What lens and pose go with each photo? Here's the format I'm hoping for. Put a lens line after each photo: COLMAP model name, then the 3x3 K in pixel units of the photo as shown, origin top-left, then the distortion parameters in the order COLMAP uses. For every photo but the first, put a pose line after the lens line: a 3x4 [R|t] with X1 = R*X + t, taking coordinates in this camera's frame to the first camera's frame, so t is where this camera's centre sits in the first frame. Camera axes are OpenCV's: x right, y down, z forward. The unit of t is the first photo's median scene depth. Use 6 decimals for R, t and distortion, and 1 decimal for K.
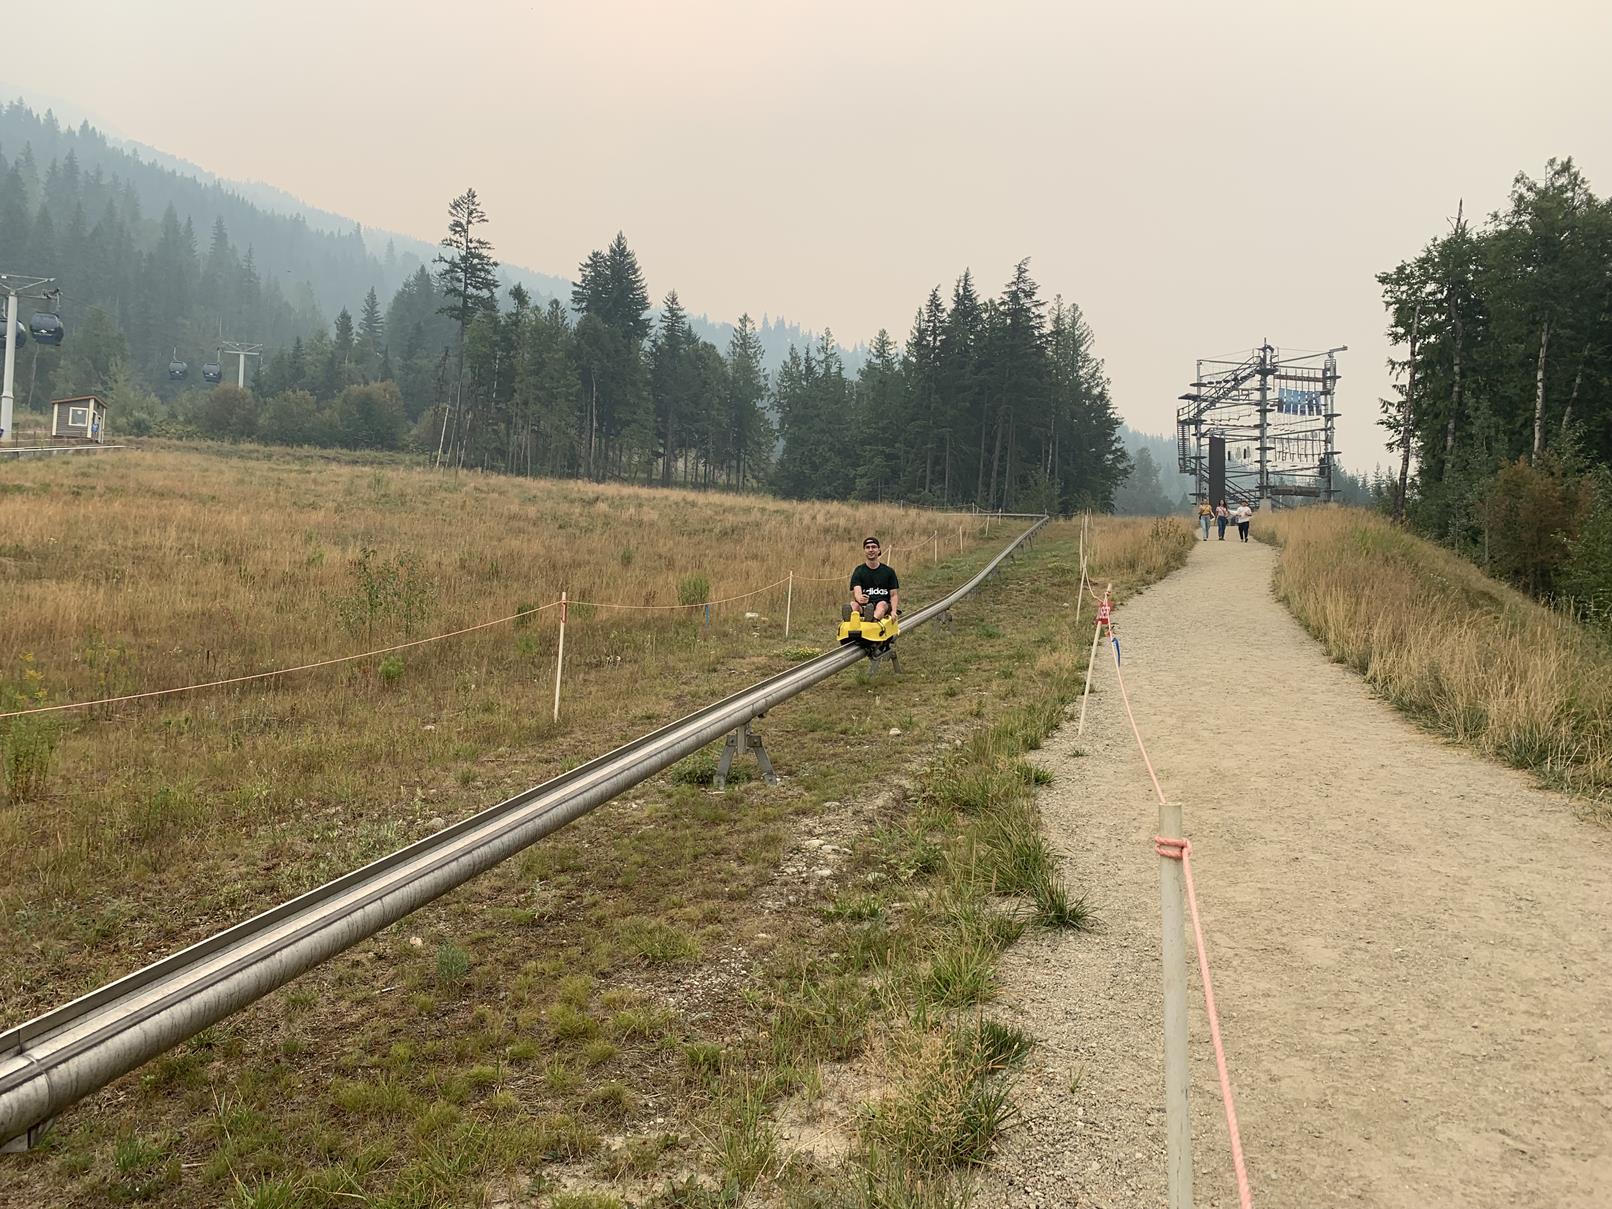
lens RADIAL K [[1209.1, 0, 790.7], [0, 1209.1, 584.4], [0, 0, 1]] dist [0.087814, -0.116335]
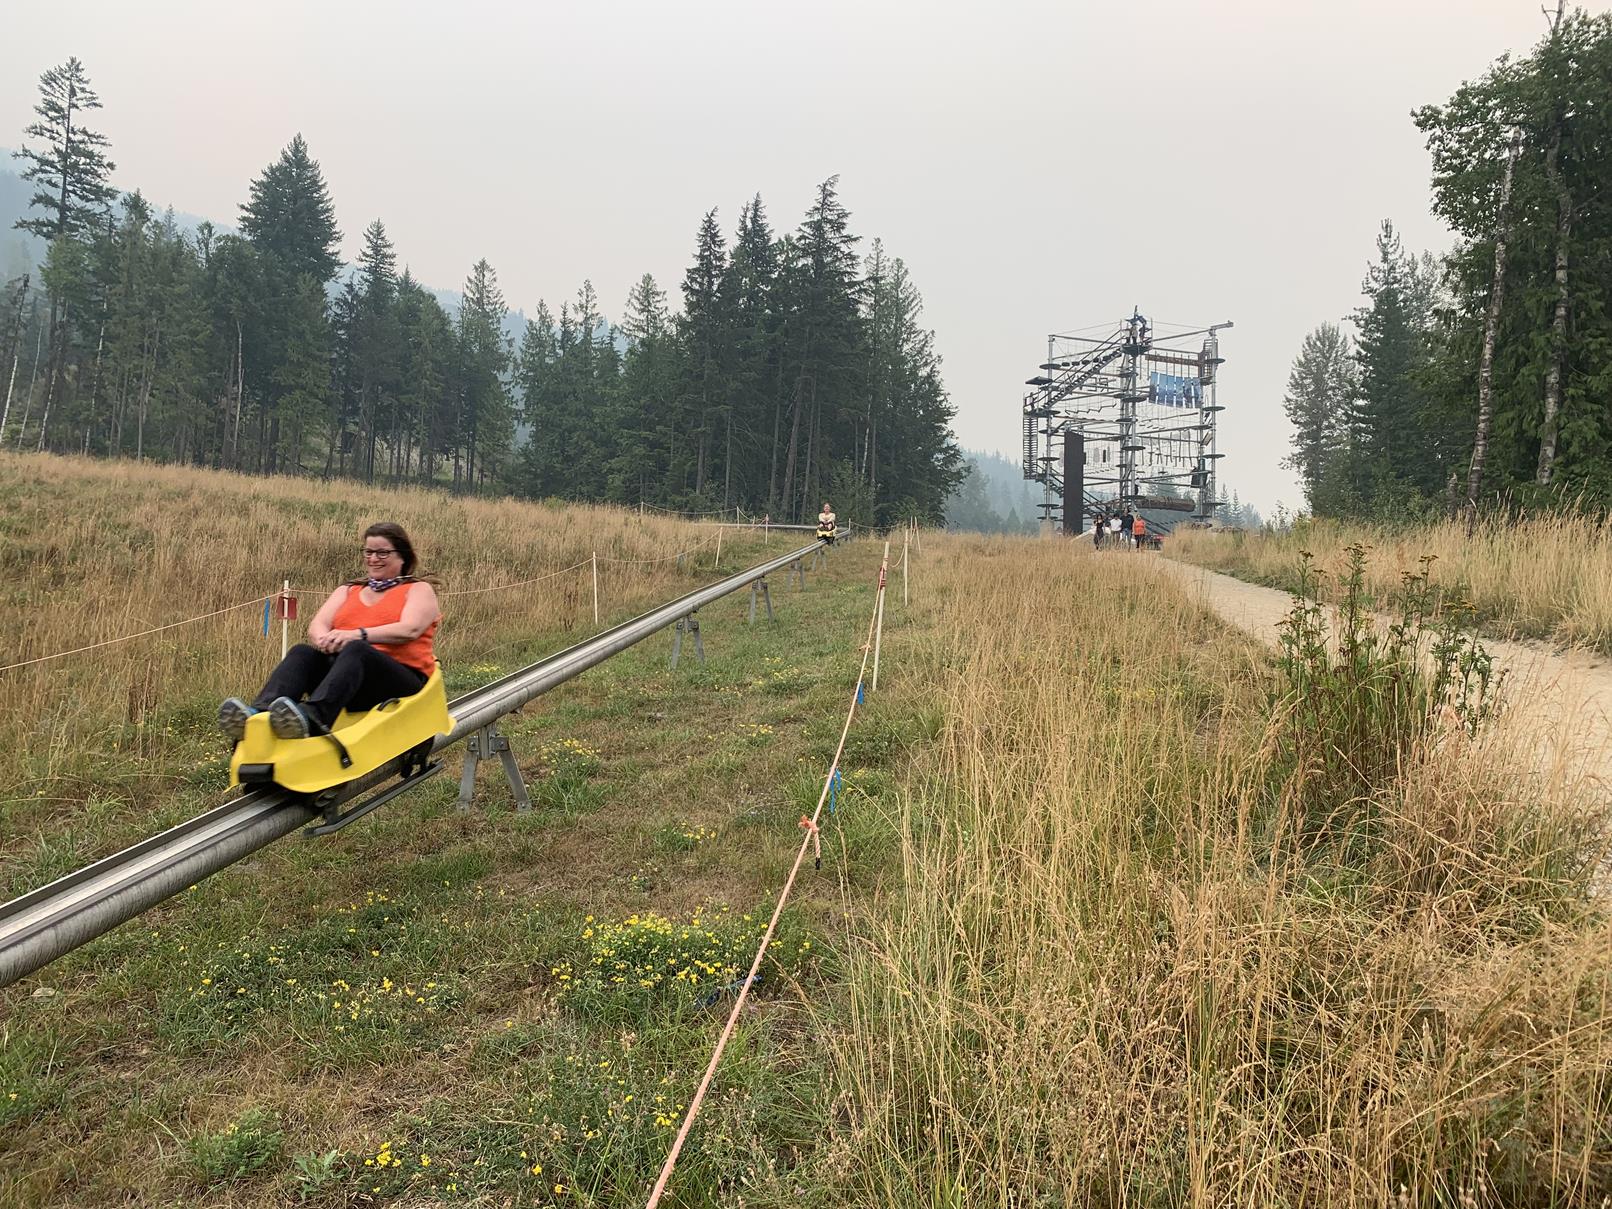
lens RADIAL K [[1222.2, 0, 783.9], [0, 1222.2, 594.6], [0, 0, 1]] dist [0.027583, -0.015117]
pose [[0.990861, 0.009866, 0.134526, 0.058469], [-0.009713, 0.999951, -0.001797, -0.013299], [-0.134537, 0.000474, 0.990908, 0.238854]]
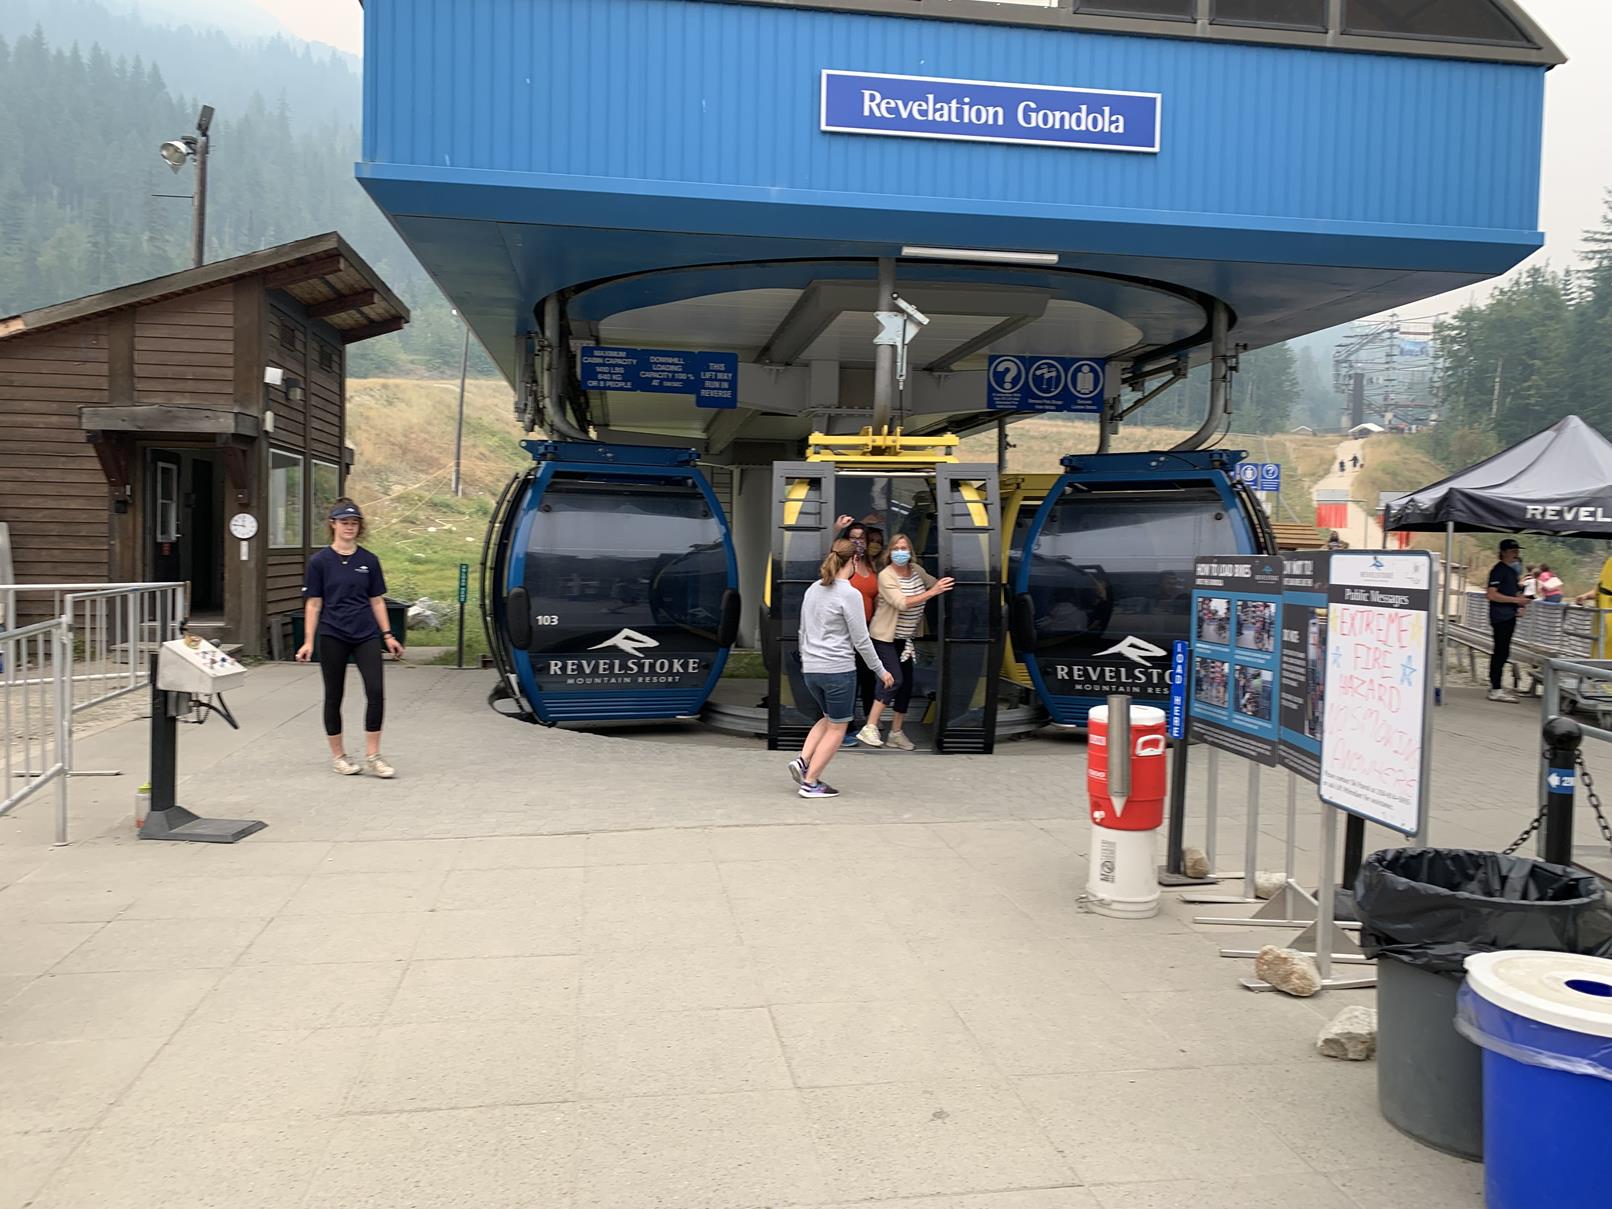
lens RADIAL K [[1209.1, 0, 790.7], [0, 1209.1, 584.4], [0, 0, 1]] dist [0.087814, -0.116335]
pose [[0.994023, -0.002688, -0.109138, -0.200418], [0.014054, 0.994529, 0.103507, -0.020887], [0.108262, -0.104422, 0.988623, -0.645503]]
